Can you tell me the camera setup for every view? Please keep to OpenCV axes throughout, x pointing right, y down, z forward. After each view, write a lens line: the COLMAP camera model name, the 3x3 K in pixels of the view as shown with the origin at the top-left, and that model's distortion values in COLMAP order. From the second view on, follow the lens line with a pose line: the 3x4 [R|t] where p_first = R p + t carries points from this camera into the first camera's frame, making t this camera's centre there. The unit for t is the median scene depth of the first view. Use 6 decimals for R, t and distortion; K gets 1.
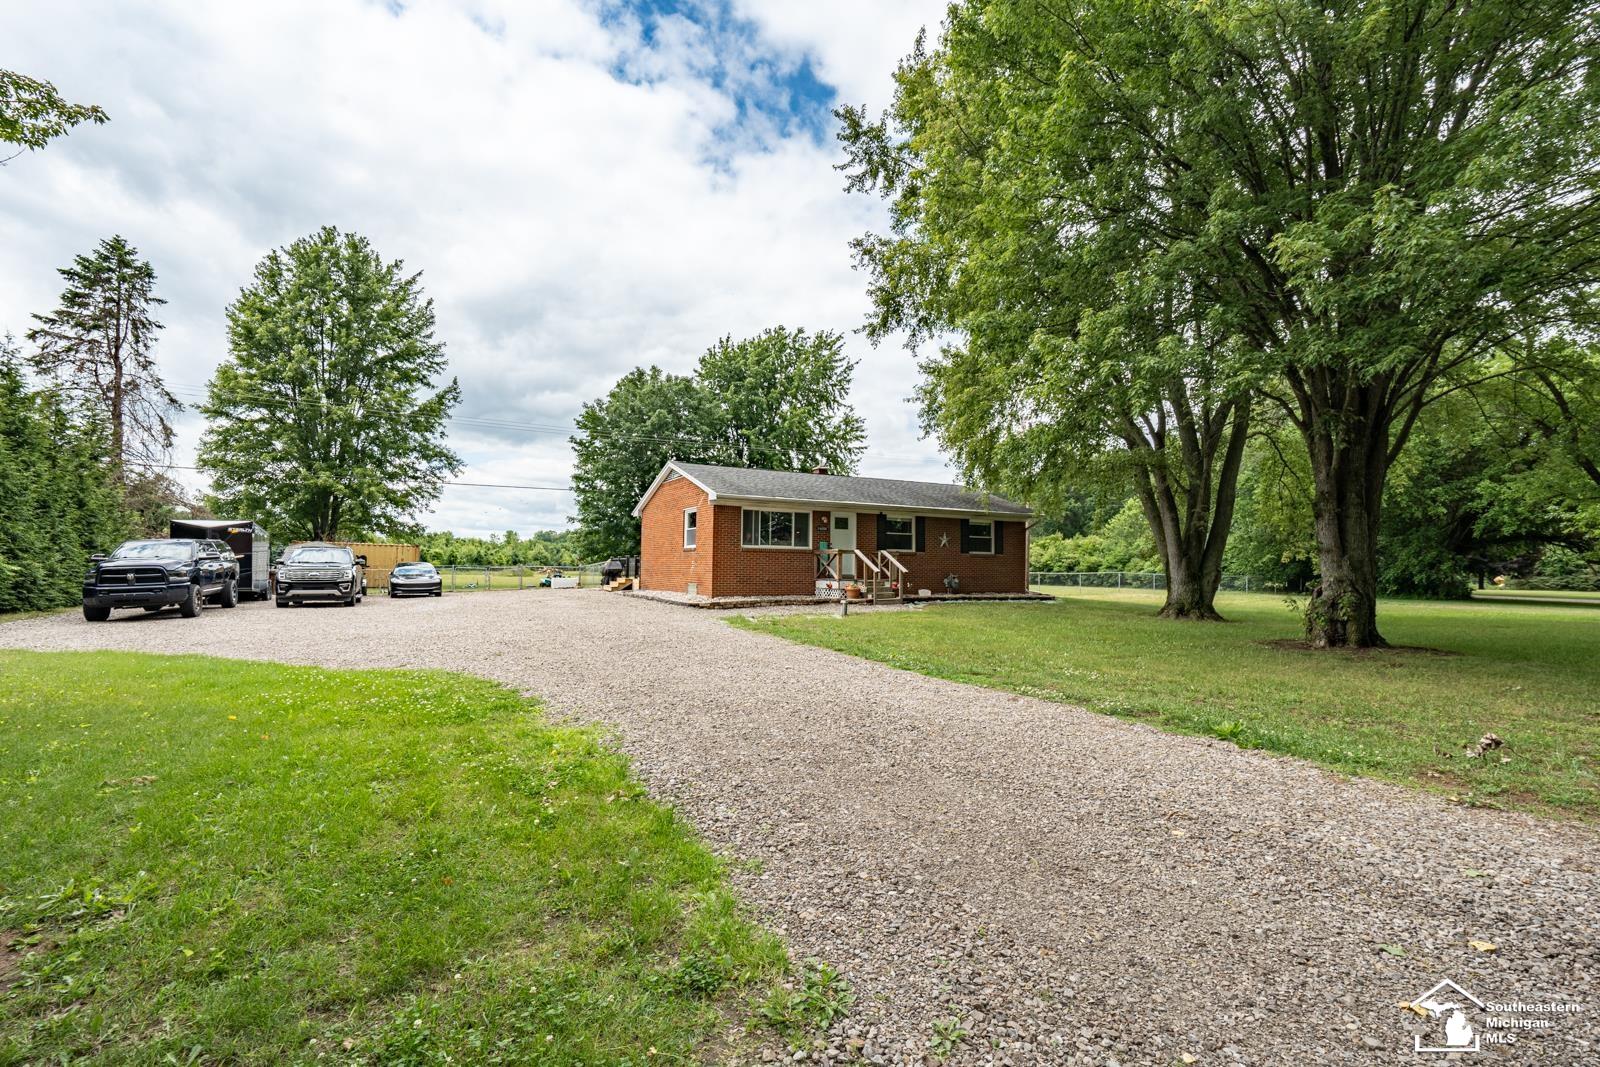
lens RADIAL K [[721.8, 0, 792.2], [0, 721.8, 541.1], [0, 0, 1]] dist [-0.008723, 0.006087]
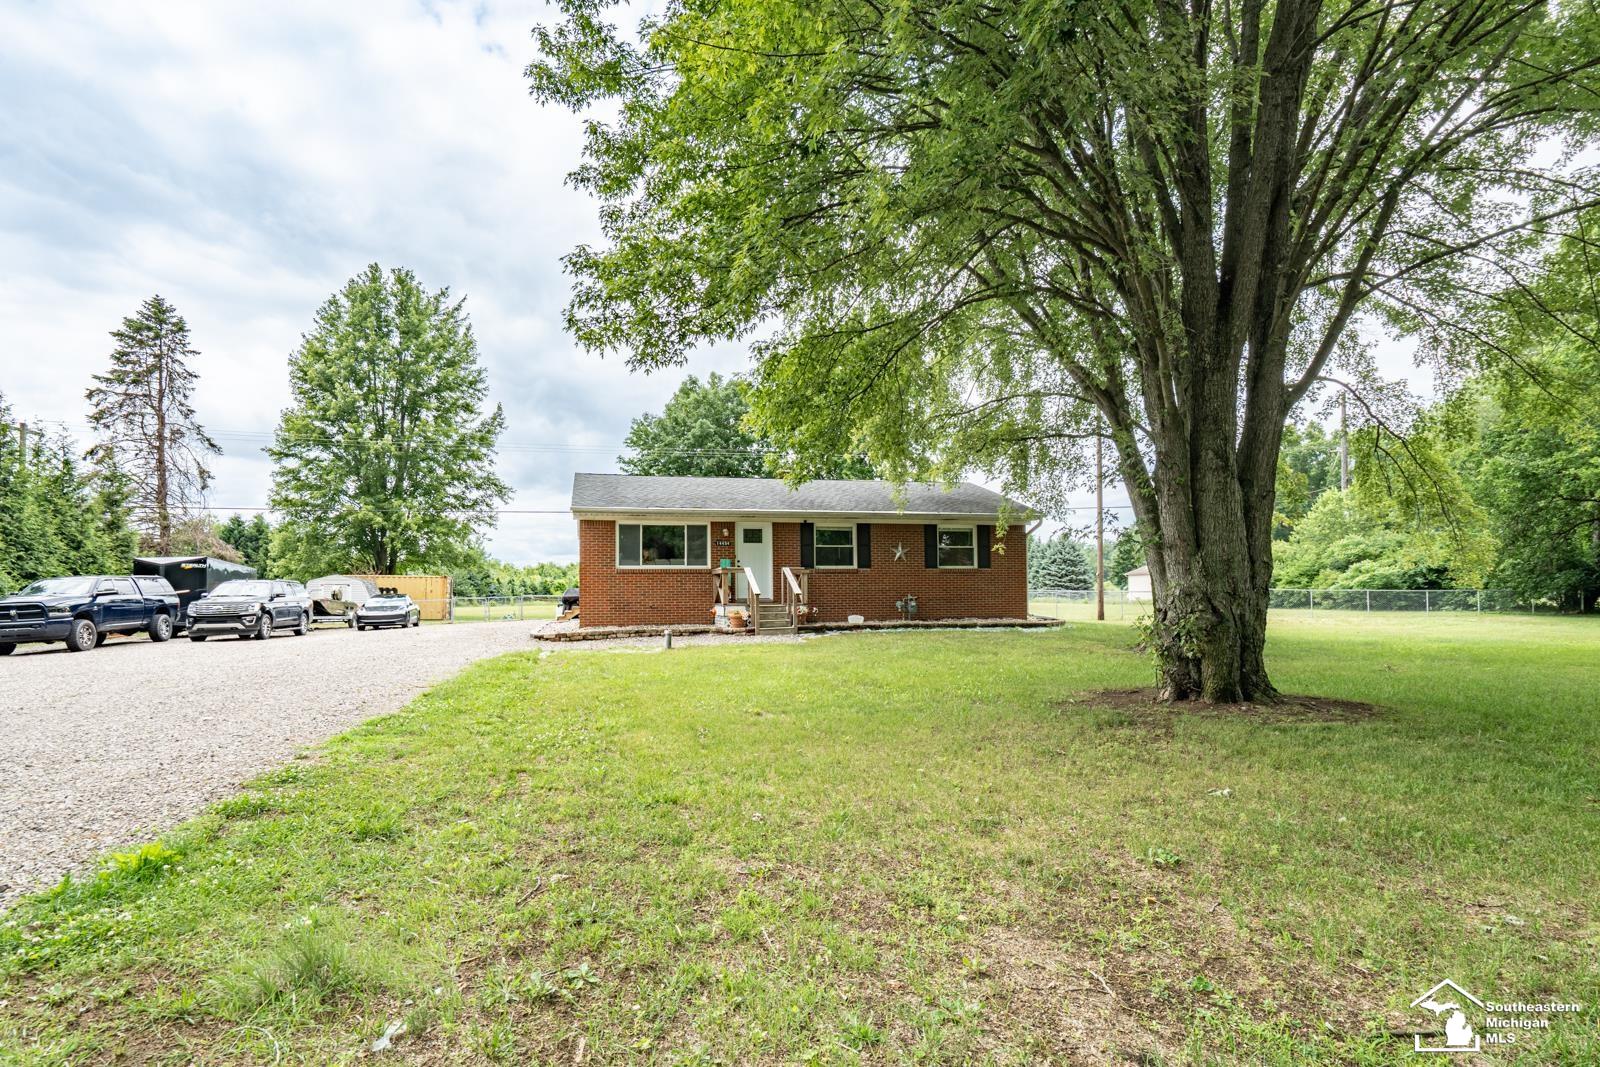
lens RADIAL K [[790.5, 0, 800.3], [0, 790.5, 557.5], [0, 0, 1]] dist [0.000277, 0.001318]
pose [[0.963627, -0.031945, -0.265336, 0.299784], [0.029536, 0.999478, -0.013066, 0.010983], [0.265615, 0.004754, 0.964068, 0.121424]]
